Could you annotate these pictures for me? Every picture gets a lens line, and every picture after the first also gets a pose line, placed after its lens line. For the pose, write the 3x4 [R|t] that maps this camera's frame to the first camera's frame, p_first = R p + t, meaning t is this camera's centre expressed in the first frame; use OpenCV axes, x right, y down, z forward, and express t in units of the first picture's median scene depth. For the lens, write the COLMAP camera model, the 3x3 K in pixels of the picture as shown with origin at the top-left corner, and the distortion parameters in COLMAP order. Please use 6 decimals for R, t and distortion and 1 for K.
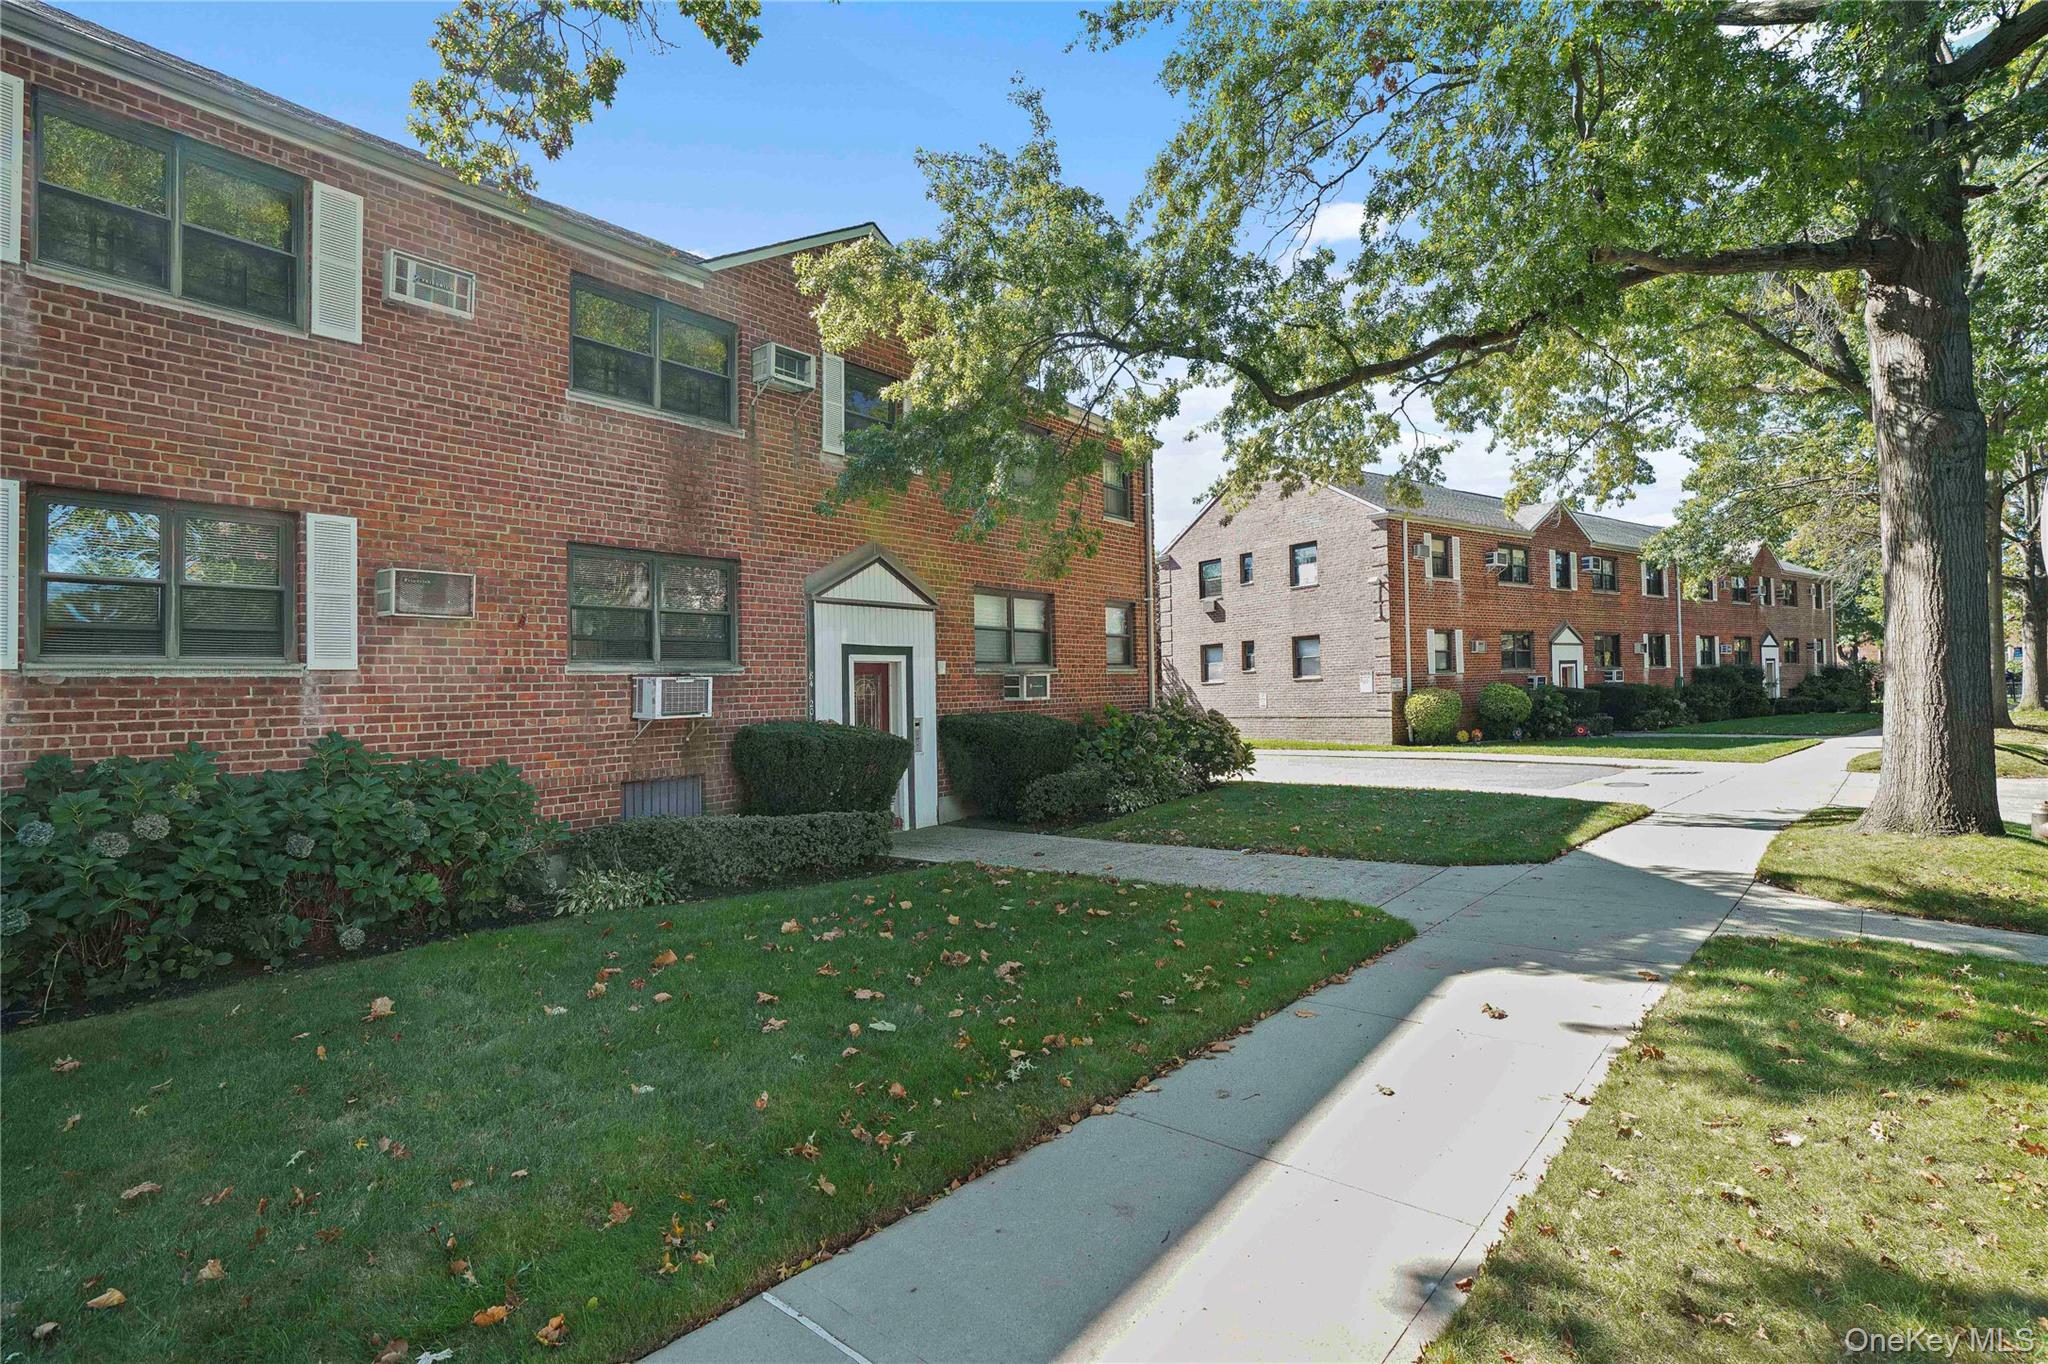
lens RADIAL K [[953.8, 0, 1044.3], [0, 953.8, 684.4], [0, 0, 1]] dist [-0.063959, 0.026085]
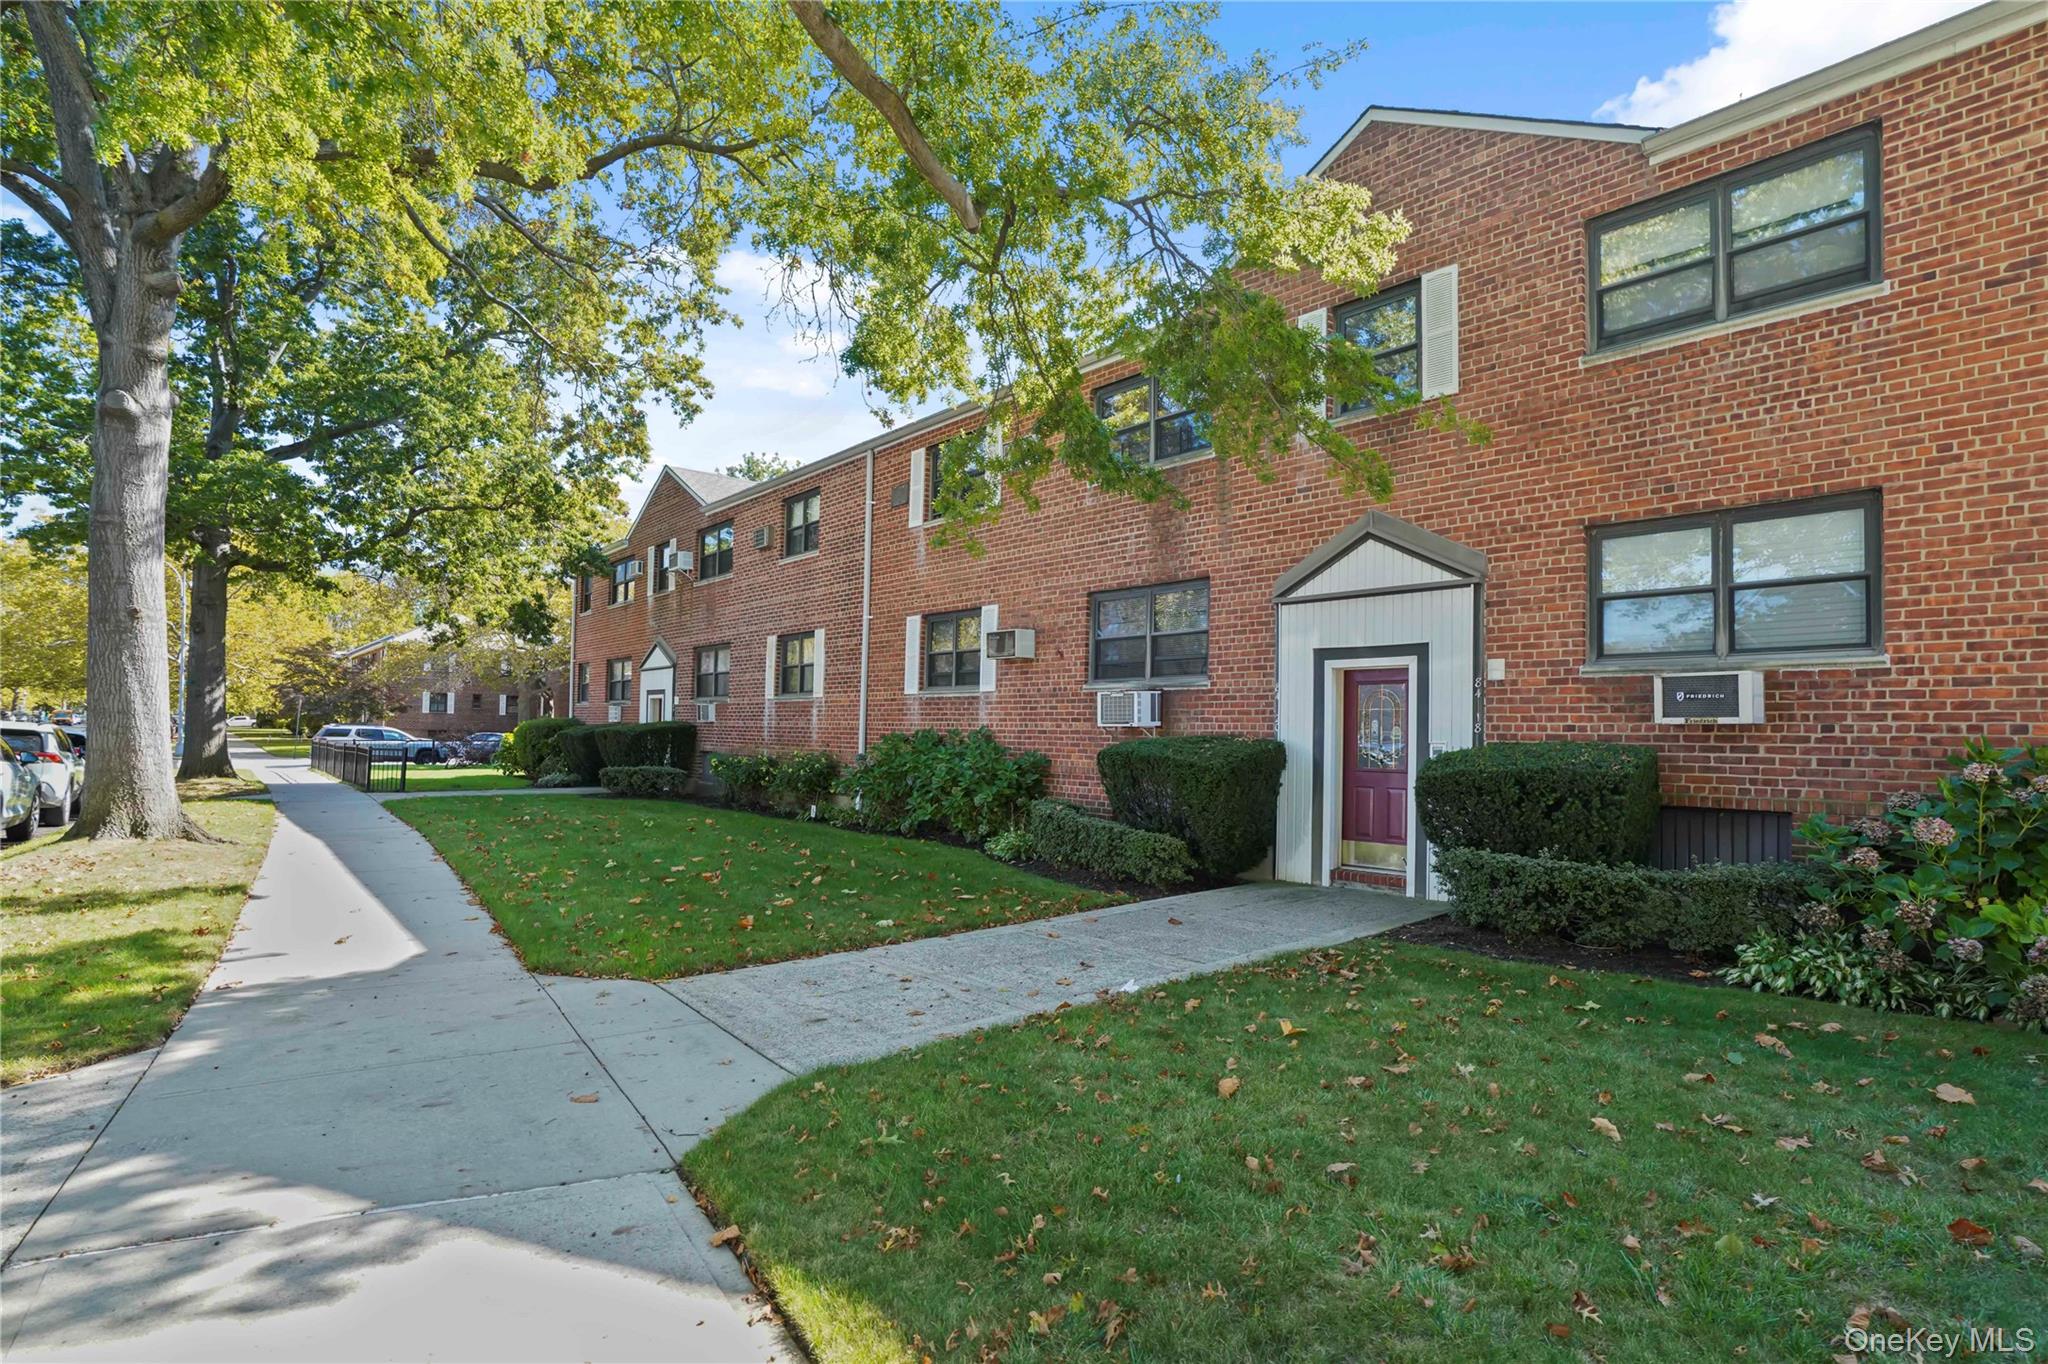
lens RADIAL K [[945.6, 0, 1023.2], [0, 945.6, 703.8], [0, 0, 1]] dist [-0.049318, 0.020215]
pose [[-0.182579, -0.010863, -0.983131, 0.650086], [-0.006688, 0.999930, -0.009807, 0.016171], [0.983168, 0.004785, -0.182639, 0.893750]]
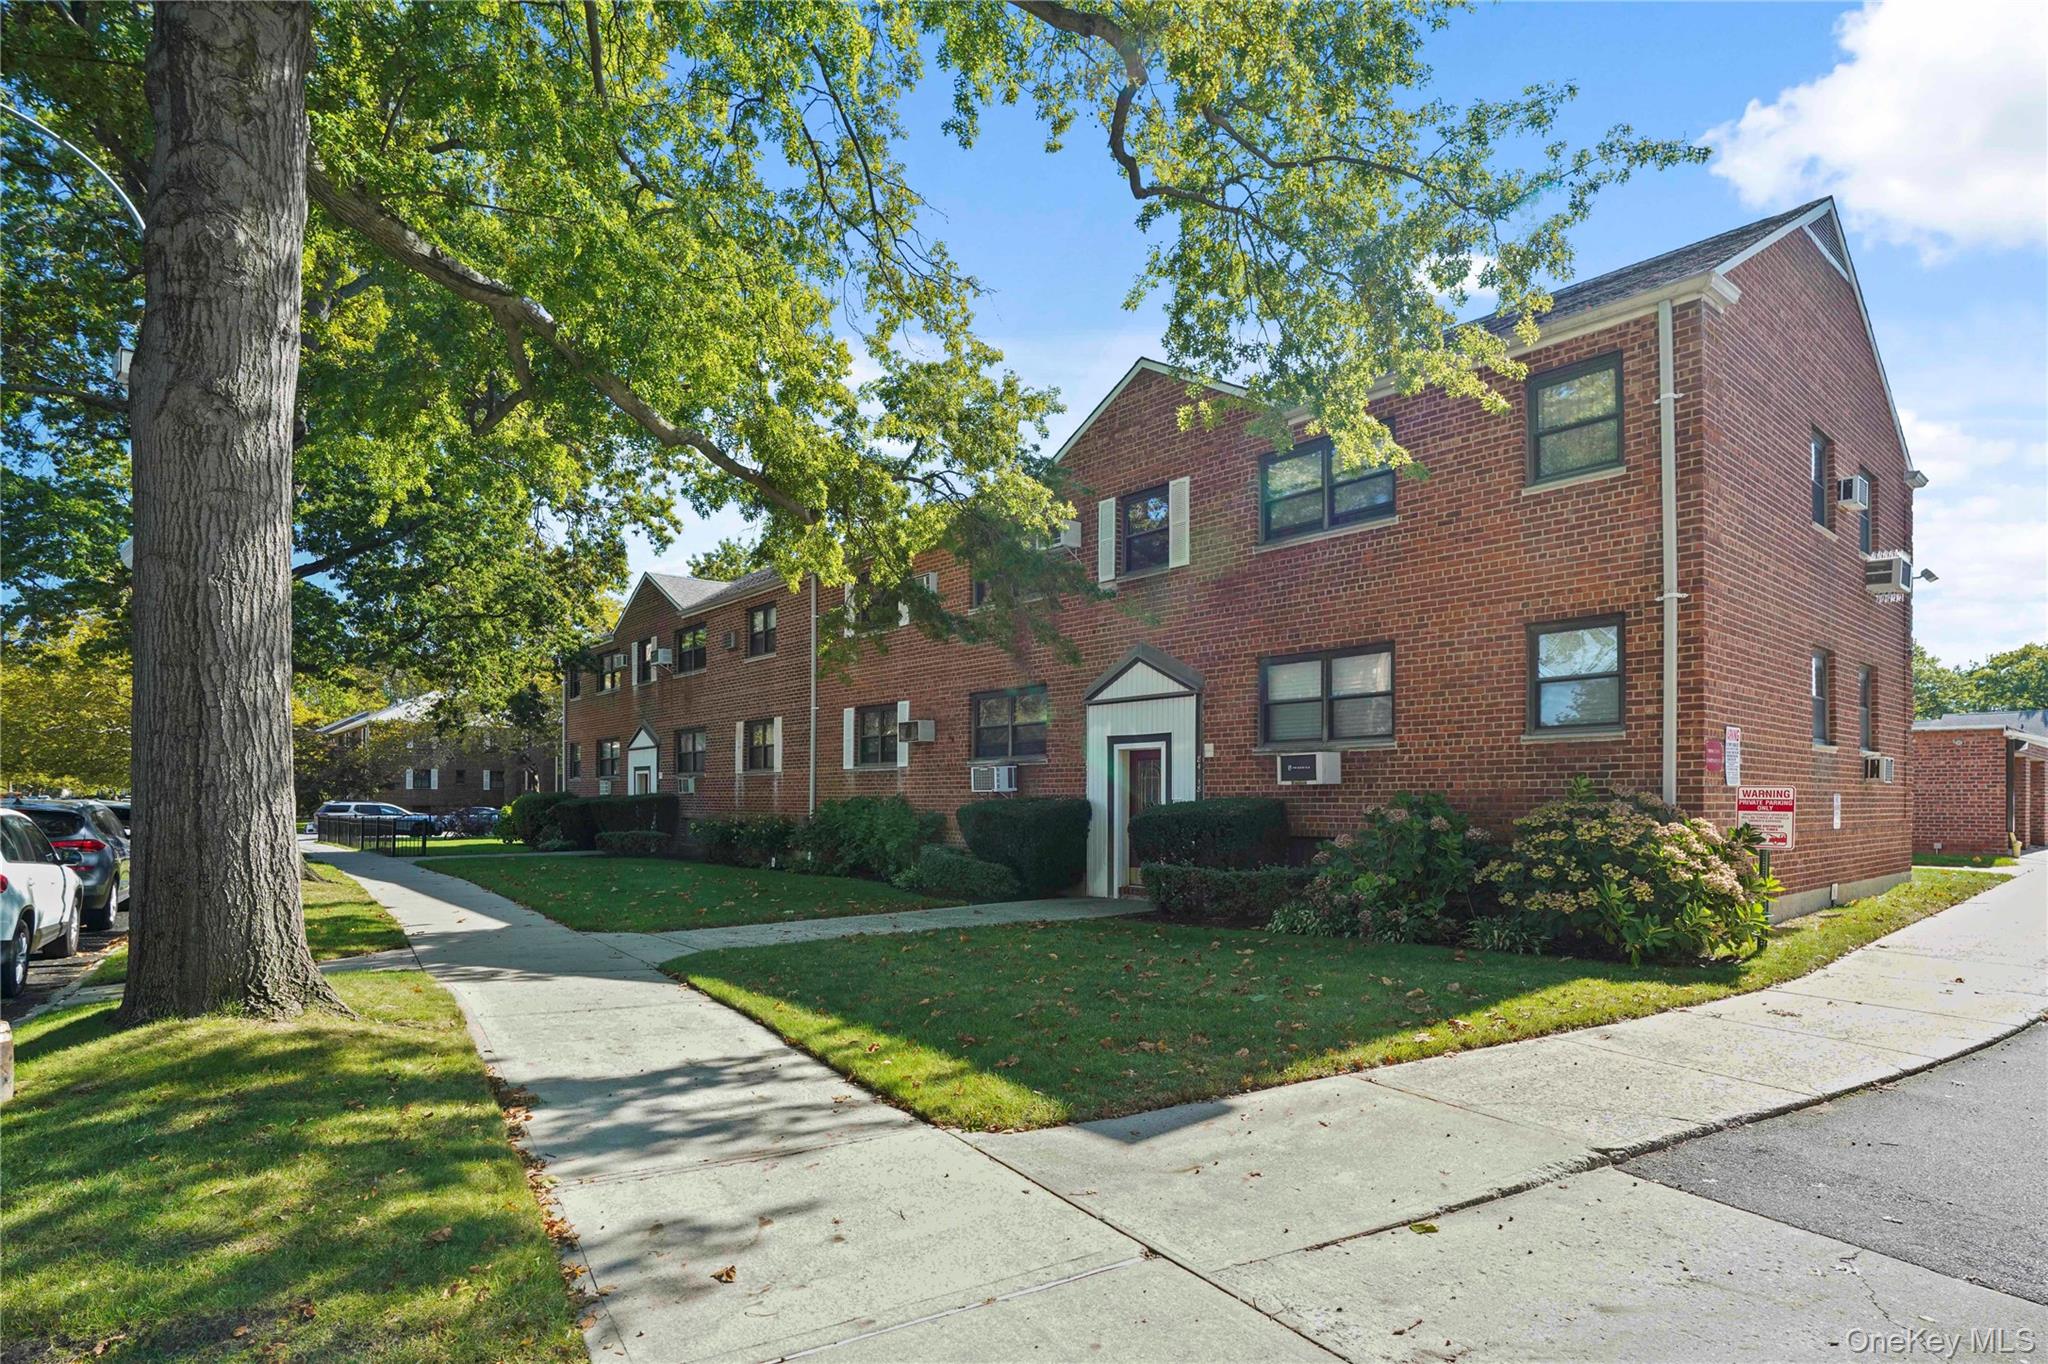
lens RADIAL K [[909.4, 0, 1082.3], [0, 909.4, 789.4], [0, 0, 1]] dist [-0.000291, -0.019205]
pose [[-0.106751, 0.012380, -0.994209, 0.952022], [0.008654, 0.999896, 0.011522, 0.012382], [0.994248, -0.007374, -0.106847, 1.085560]]
